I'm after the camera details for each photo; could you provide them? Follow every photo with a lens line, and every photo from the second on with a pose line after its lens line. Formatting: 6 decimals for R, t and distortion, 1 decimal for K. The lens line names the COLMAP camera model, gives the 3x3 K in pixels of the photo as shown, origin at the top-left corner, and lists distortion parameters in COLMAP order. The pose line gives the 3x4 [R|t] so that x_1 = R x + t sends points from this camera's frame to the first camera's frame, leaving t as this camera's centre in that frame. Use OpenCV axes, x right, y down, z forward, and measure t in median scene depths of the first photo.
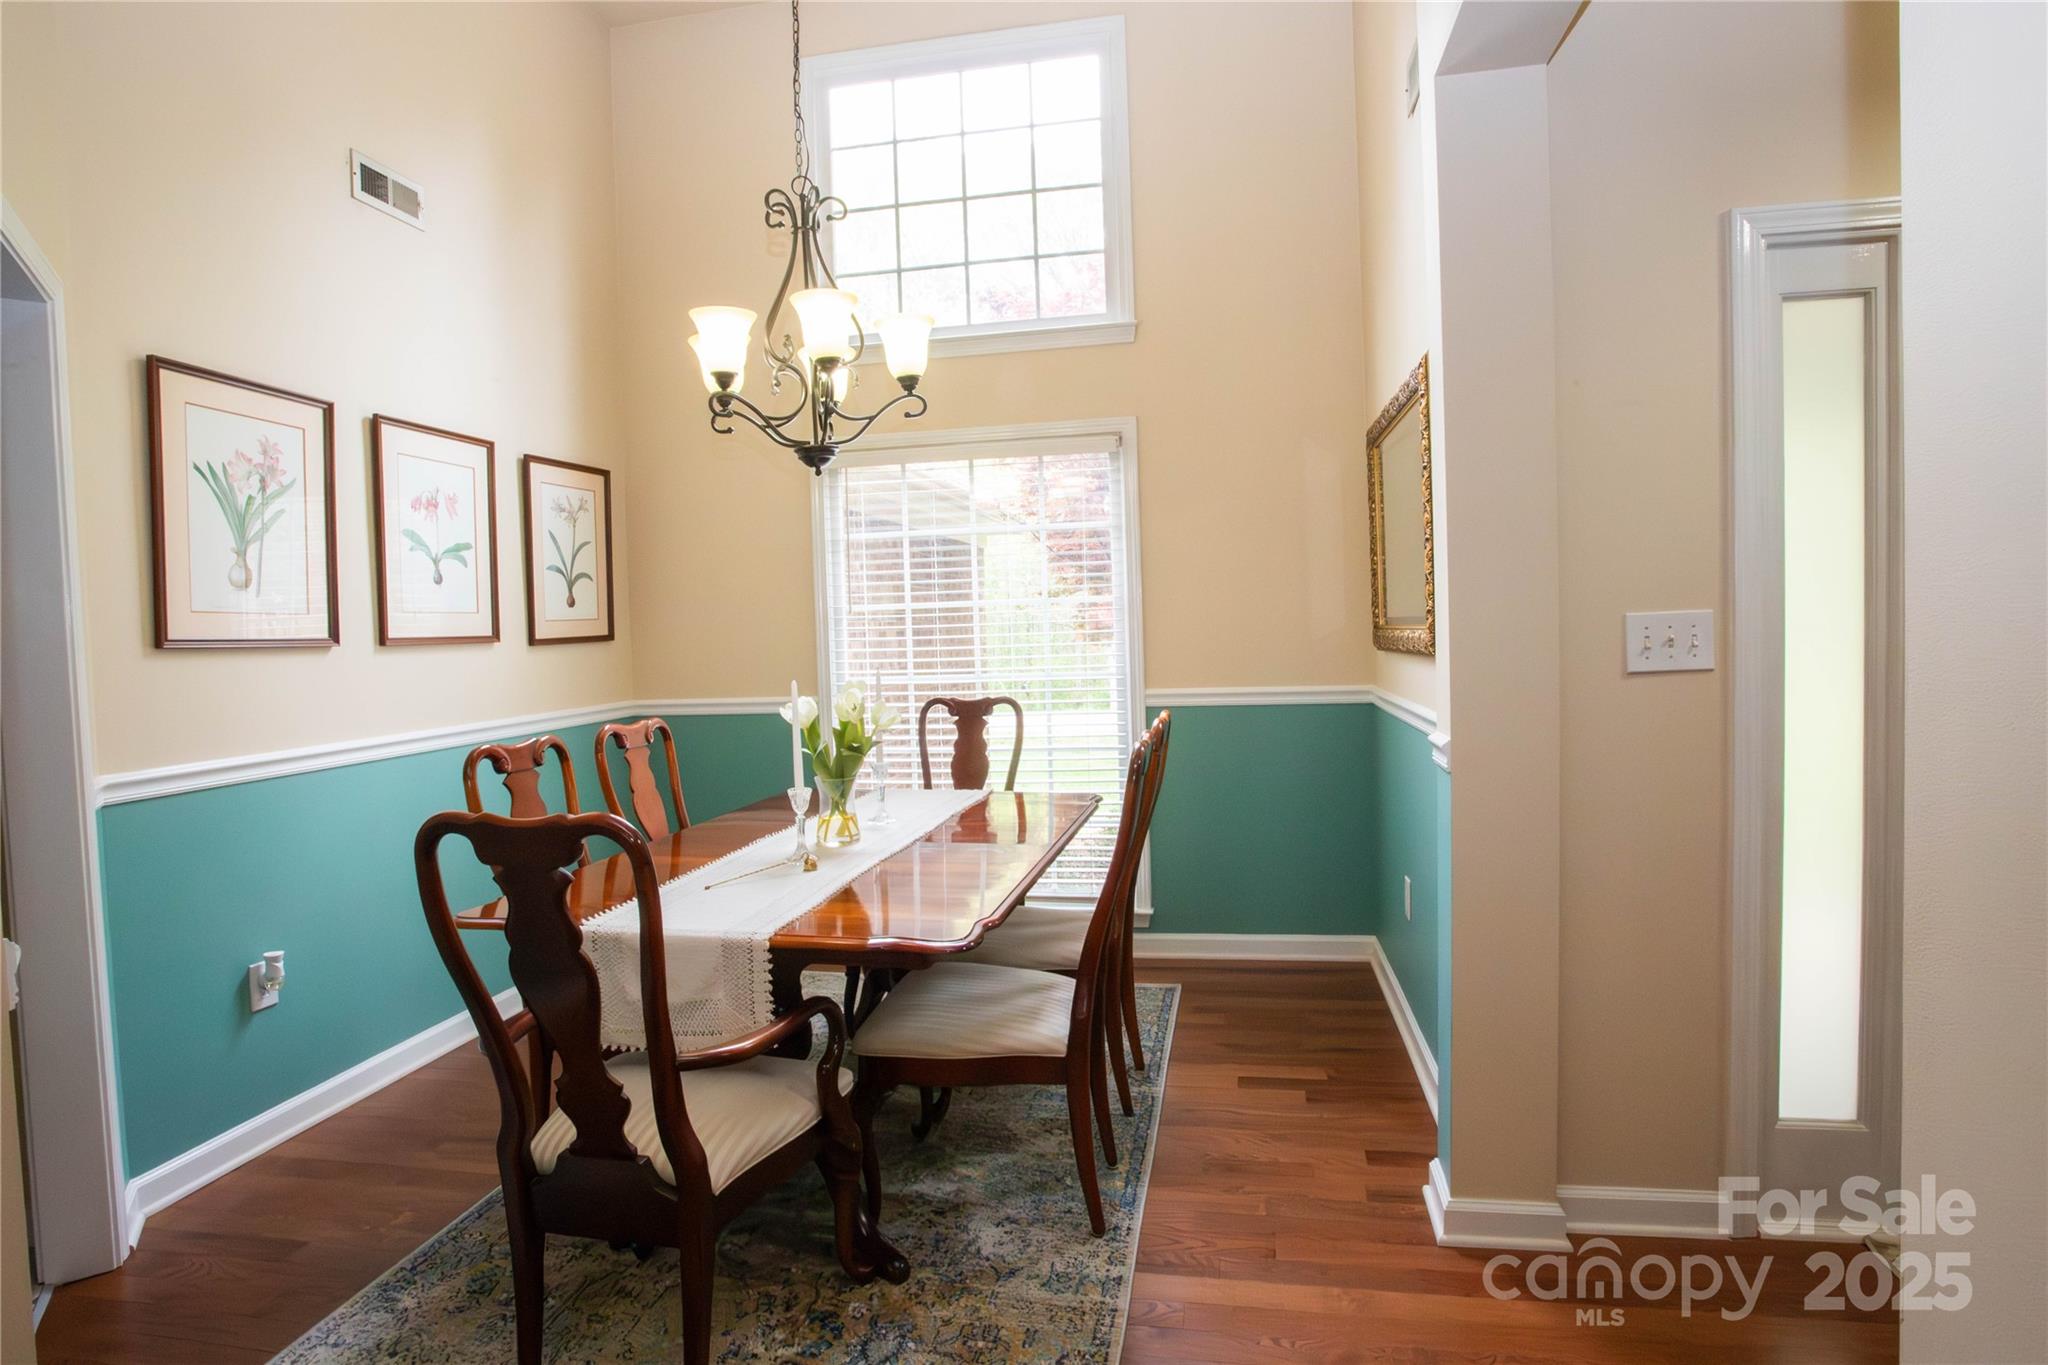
lens RADIAL K [[1058.2, 0, 1041.7], [0, 1058.2, 679.4], [0, 0, 1]] dist [-0.079291, 0.032523]
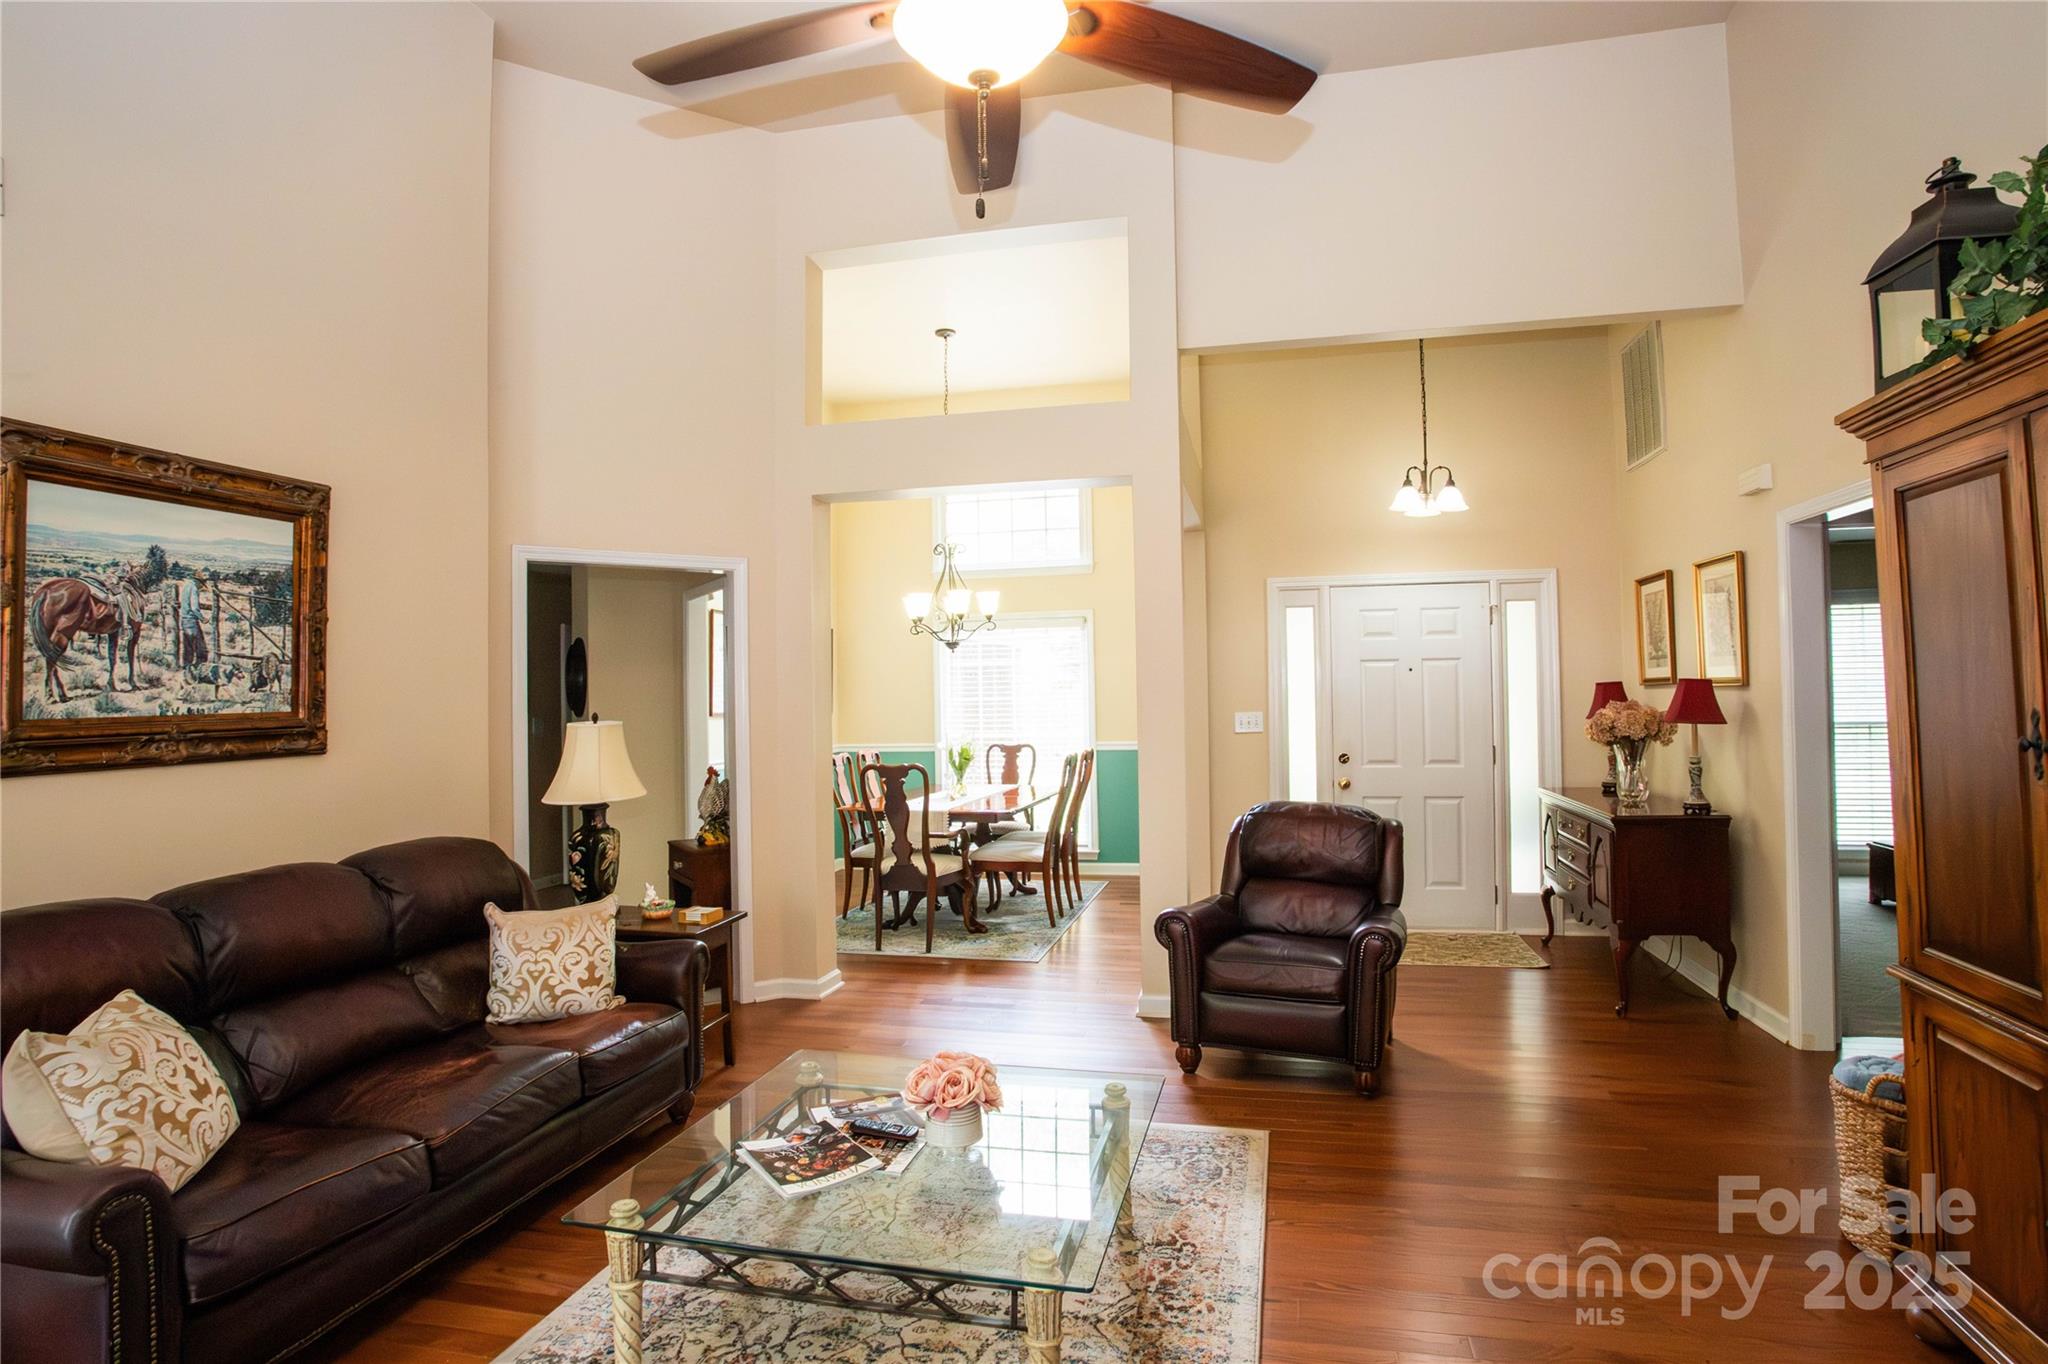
lens RADIAL K [[1121.2, 0, 1022.7], [0, 1121.2, 686.0], [0, 0, 1]] dist [-0.001650, 0.040236]
pose [[0.998463, 0.011029, -0.054313, 0.104305], [-0.013953, 0.998457, -0.053747, 0.029583], [0.053636, 0.054423, 0.997076, -1.689495]]
